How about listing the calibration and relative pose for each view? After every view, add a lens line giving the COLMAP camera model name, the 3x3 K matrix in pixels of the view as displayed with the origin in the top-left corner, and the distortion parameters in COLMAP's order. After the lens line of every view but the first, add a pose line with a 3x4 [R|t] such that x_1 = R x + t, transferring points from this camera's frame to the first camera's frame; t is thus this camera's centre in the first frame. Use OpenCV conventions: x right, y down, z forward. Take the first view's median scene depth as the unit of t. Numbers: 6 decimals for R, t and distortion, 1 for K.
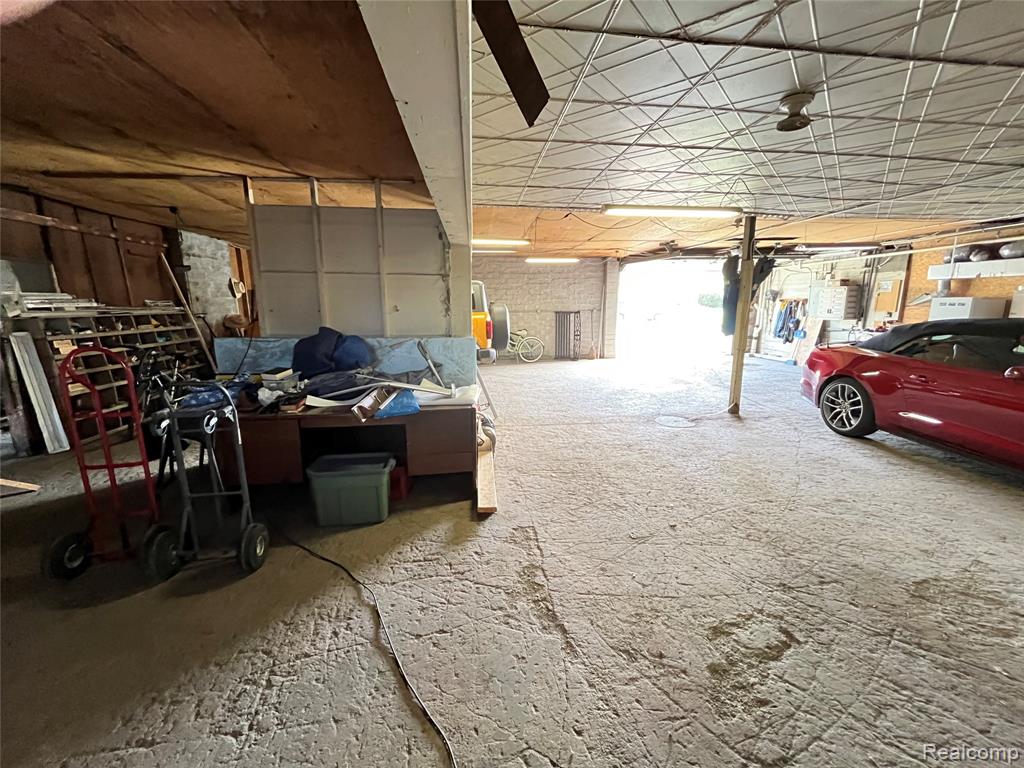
lens RADIAL K [[413.6, 0, 512.5], [0, 413.6, 383.6], [0, 0, 1]] dist [-0.004626, -0.000132]
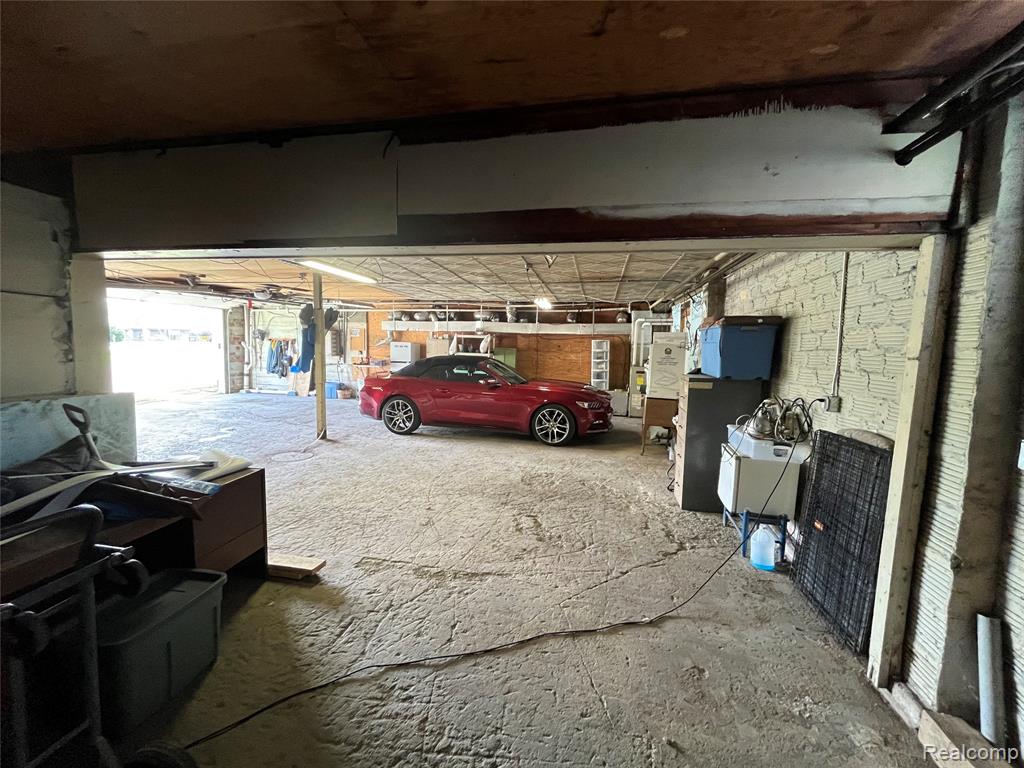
lens RADIAL K [[413.6, 0, 513.4], [0, 413.6, 384.6], [0, 0, 1]] dist [-0.004626, -0.000132]
pose [[0.292045, -0.077606, 0.953251, -0.480497], [0.155663, 0.987269, 0.032686, -0.038848], [-0.943652, 0.138840, 0.300407, 0.154553]]
